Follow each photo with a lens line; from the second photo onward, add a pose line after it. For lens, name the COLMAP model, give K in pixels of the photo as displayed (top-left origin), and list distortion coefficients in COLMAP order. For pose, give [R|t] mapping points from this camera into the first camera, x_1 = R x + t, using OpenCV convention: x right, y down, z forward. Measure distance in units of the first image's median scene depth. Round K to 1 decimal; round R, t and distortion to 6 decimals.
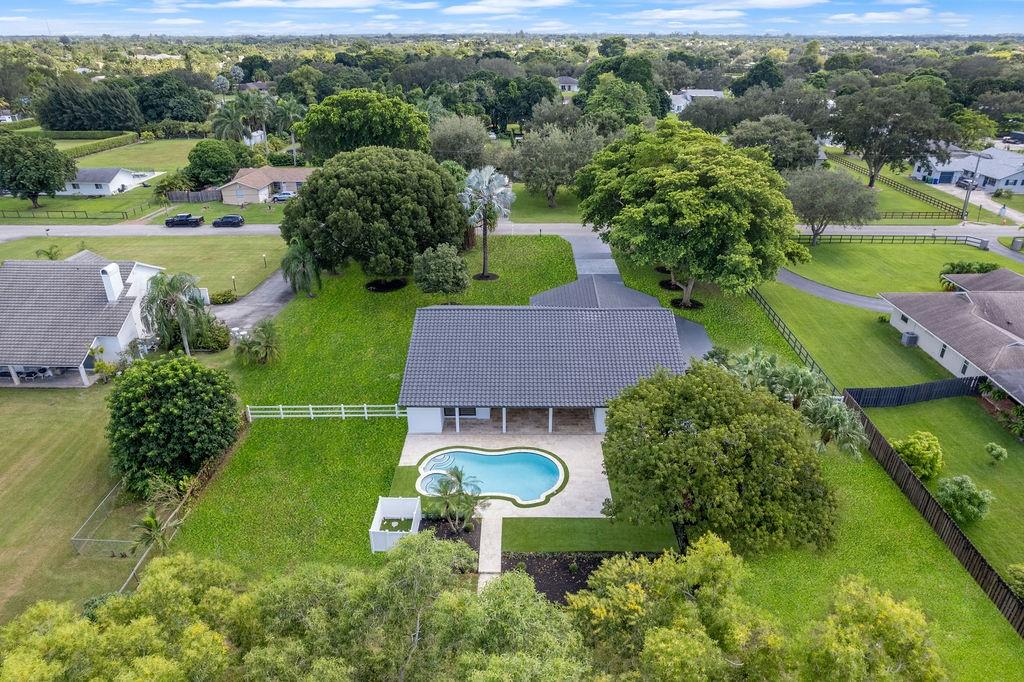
lens RADIAL K [[653.8, 0, 516.2], [0, 653.8, 343.8], [0, 0, 1]] dist [-0.084722, 0.073436]
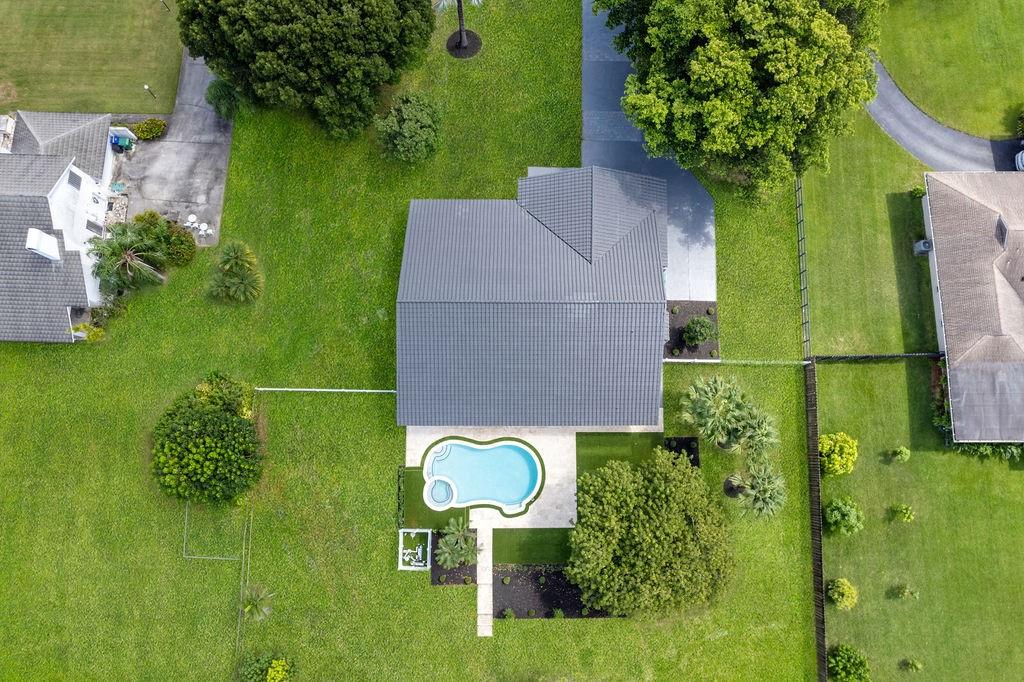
lens RADIAL K [[653.8, 0, 516.2], [0, 653.8, 343.8], [0, 0, 1]] dist [-0.084722, 0.073436]
pose [[0.999939, -0.002499, 0.010796, 0.008366], [-0.007276, 0.586792, 0.809705, -0.632238], [-0.008358, -0.809734, 0.586737, 0.317892]]
